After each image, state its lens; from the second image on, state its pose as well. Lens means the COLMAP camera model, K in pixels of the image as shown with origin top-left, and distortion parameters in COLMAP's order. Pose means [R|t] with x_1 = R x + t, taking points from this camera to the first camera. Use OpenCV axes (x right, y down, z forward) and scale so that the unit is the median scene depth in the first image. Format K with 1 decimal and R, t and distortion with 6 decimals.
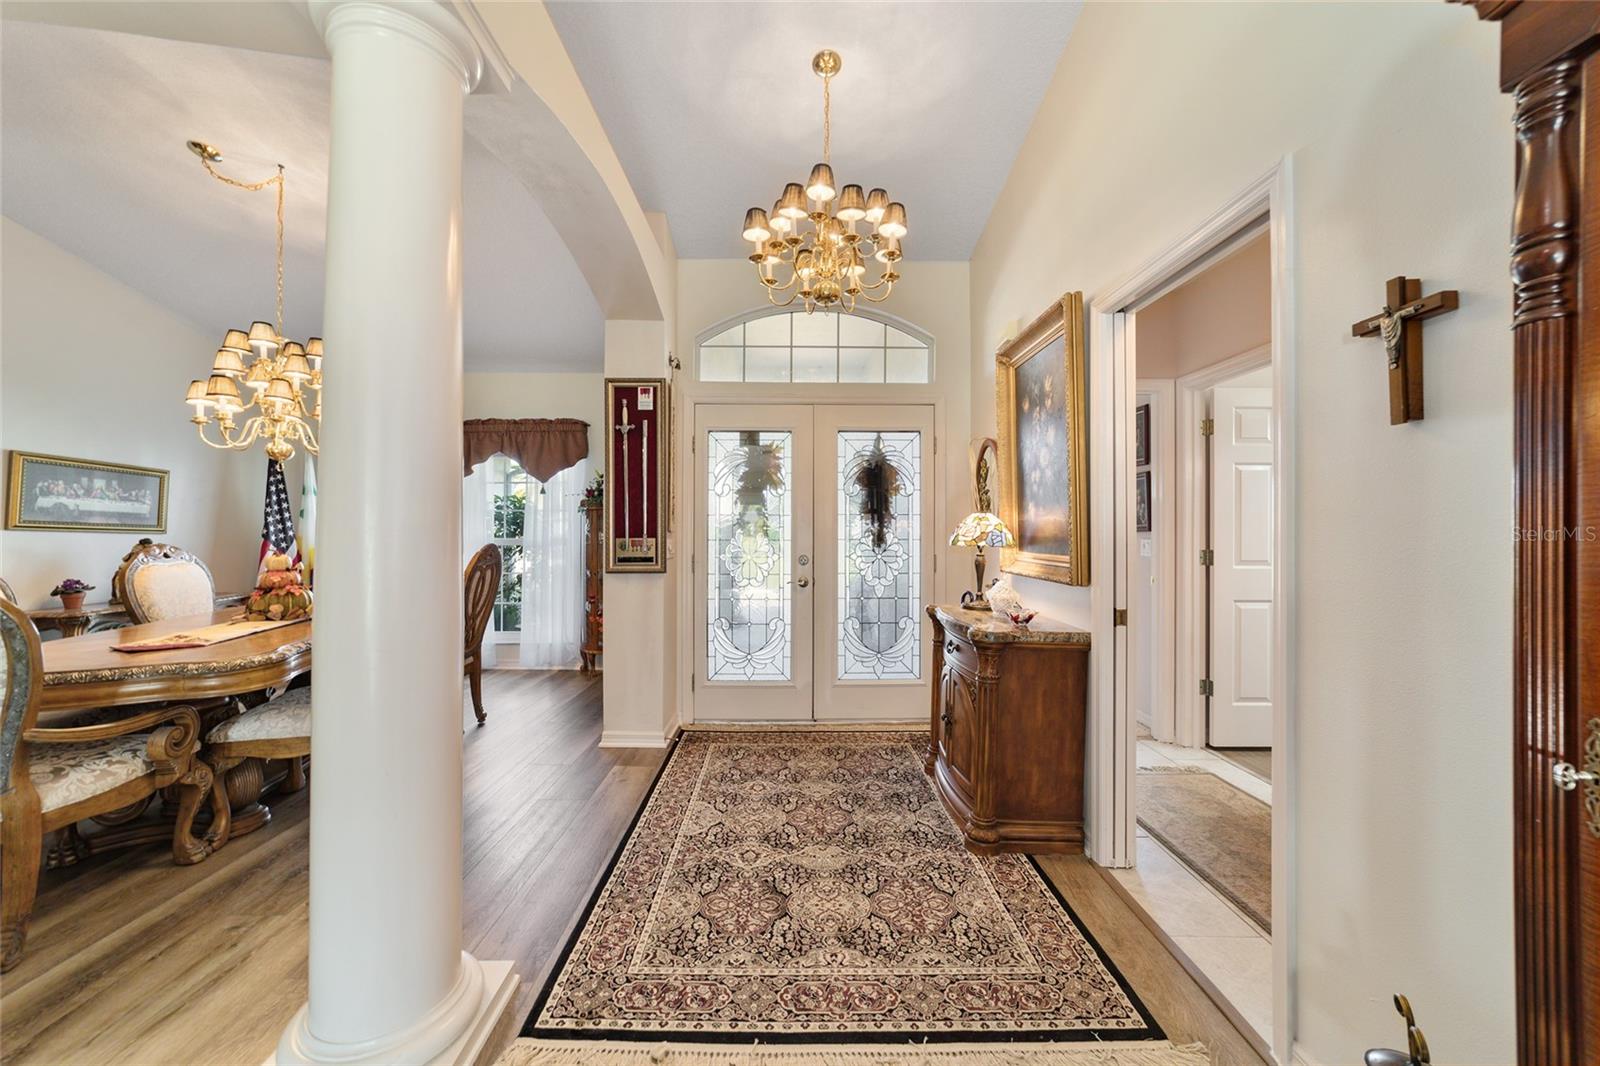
lens RADIAL K [[611.2, 0, 788.9], [0, 611.2, 529.3], [0, 0, 1]] dist [-0.013626, 0.008691]
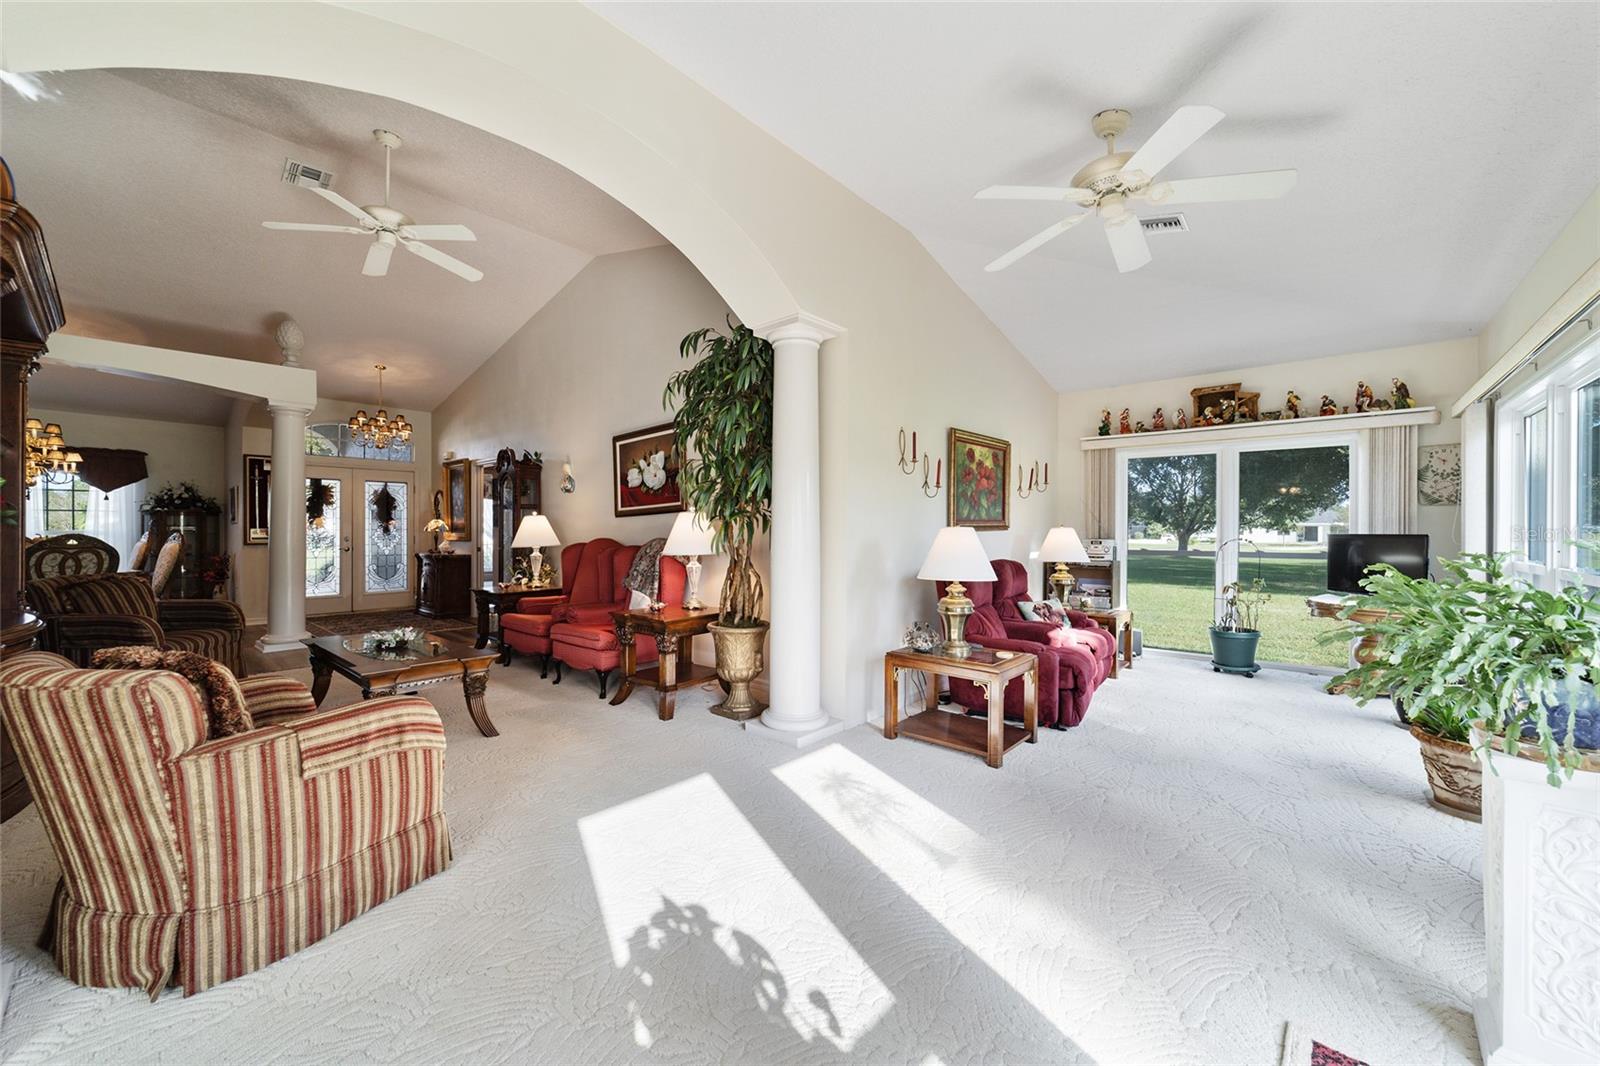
lens RADIAL K [[611.2, 0, 788.9], [0, 611.2, 529.3], [0, 0, 1]] dist [-0.013626, 0.008691]
pose [[0.671385, -0.001968, 0.741106, -0.595213], [-0.003449, 0.999977, 0.005779, -0.002537], [-0.741101, -0.006436, 0.671363, -1.846144]]
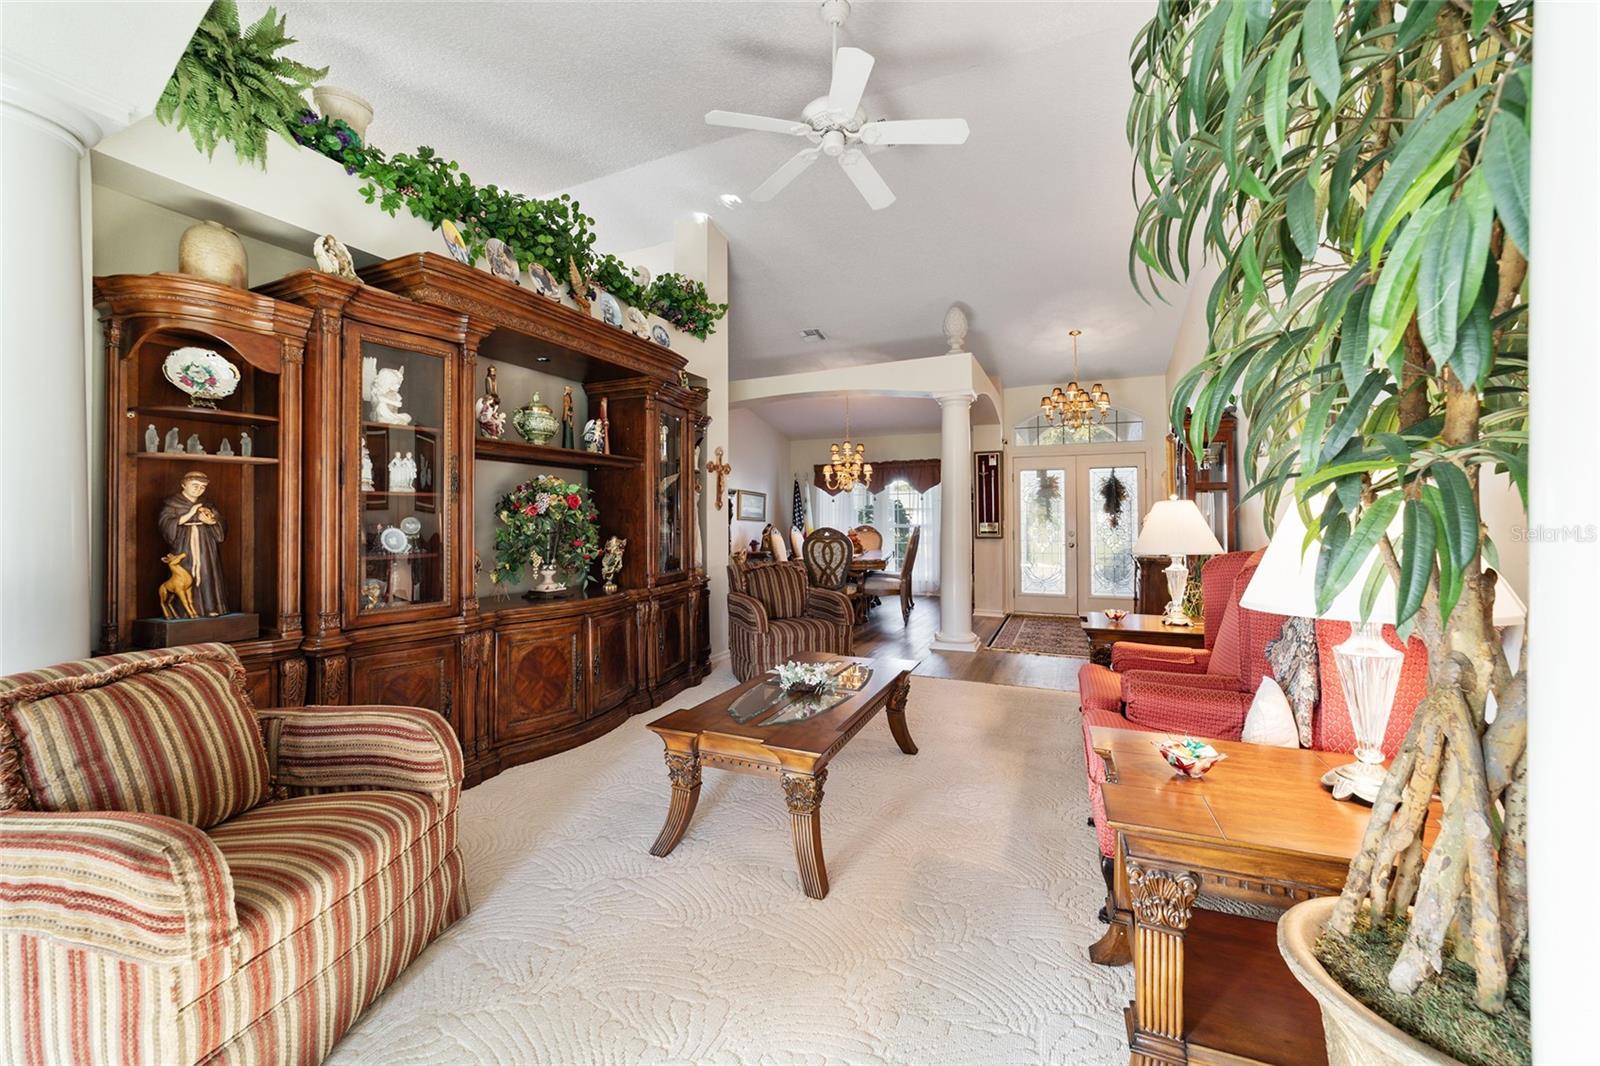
lens RADIAL K [[619.2, 0, 802.3], [0, 619.2, 514.0], [0, 0, 1]] dist [-0.000565, 0.000048]
pose [[0.914150, -0.007635, -0.405305, 0.044522], [0.005356, 0.999963, -0.006757, -0.006157], [0.405341, 0.004006, 0.914157, -1.343684]]
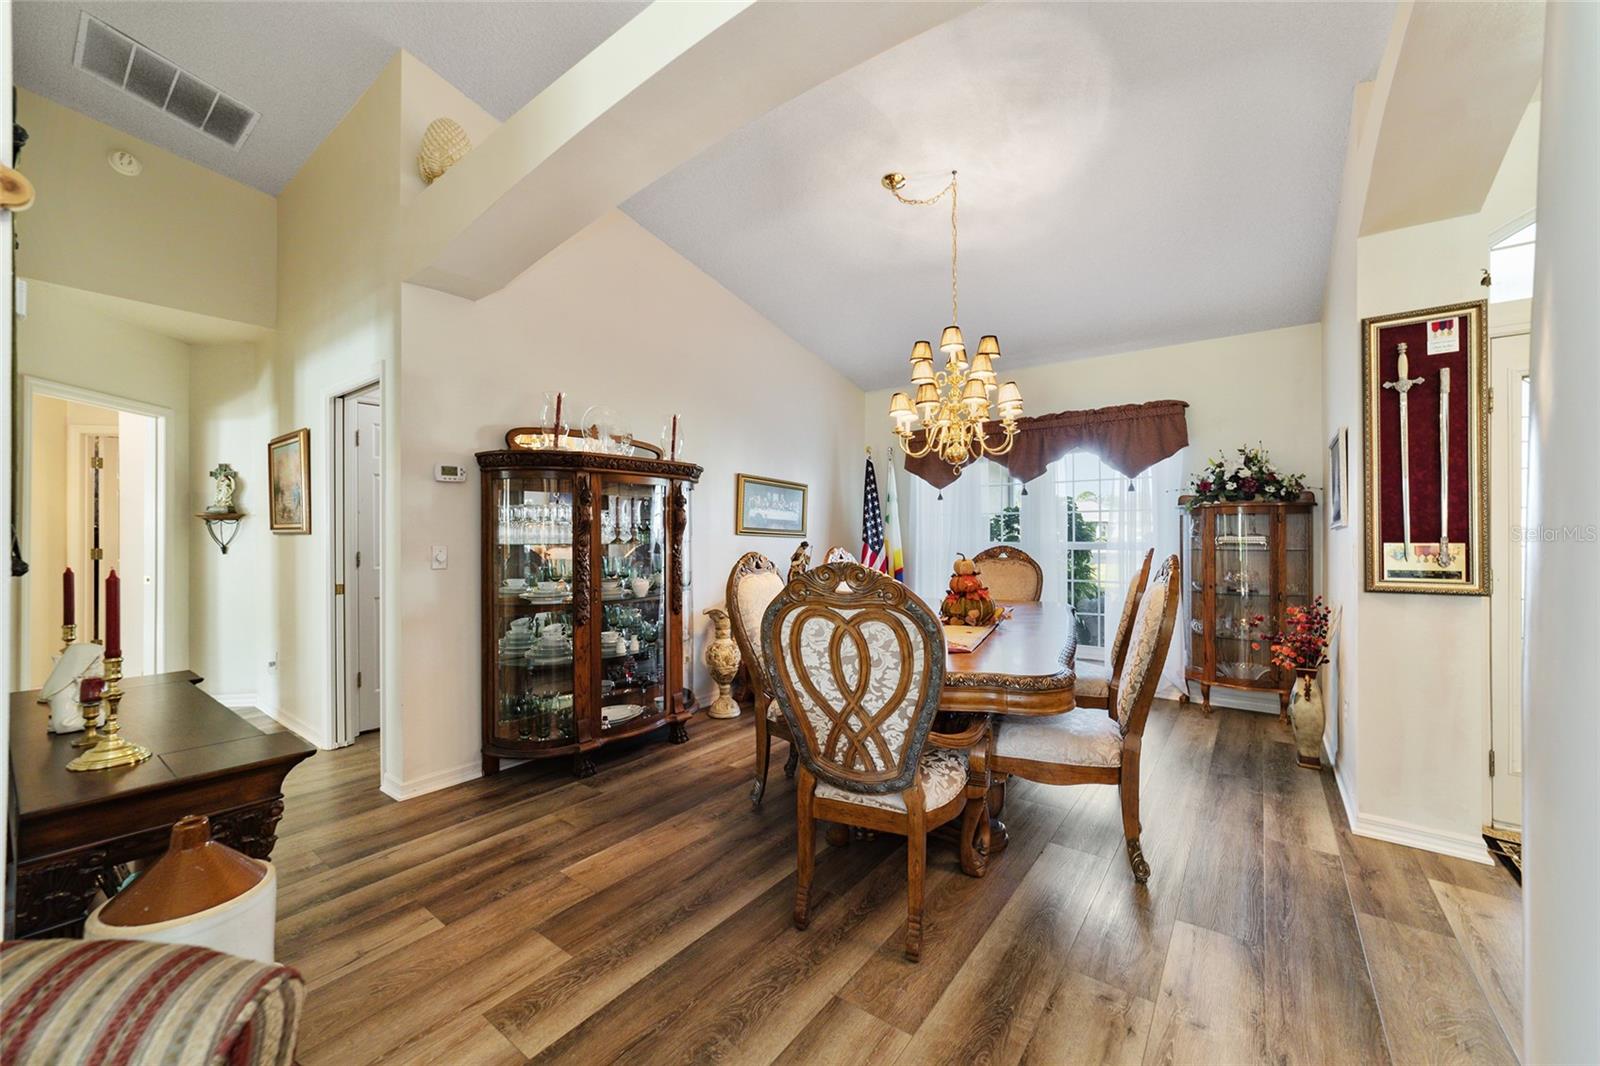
lens RADIAL K [[616.8, 0, 800.0], [0, 616.8, 533.0], [0, 0, 1]] dist [0.001152, 0.000273]
pose [[0.801551, -0.005302, -0.597903, -0.395234], [0.005672, 0.999983, -0.001263, -0.000323], [0.597900, -0.002379, 0.801567, 0.026945]]
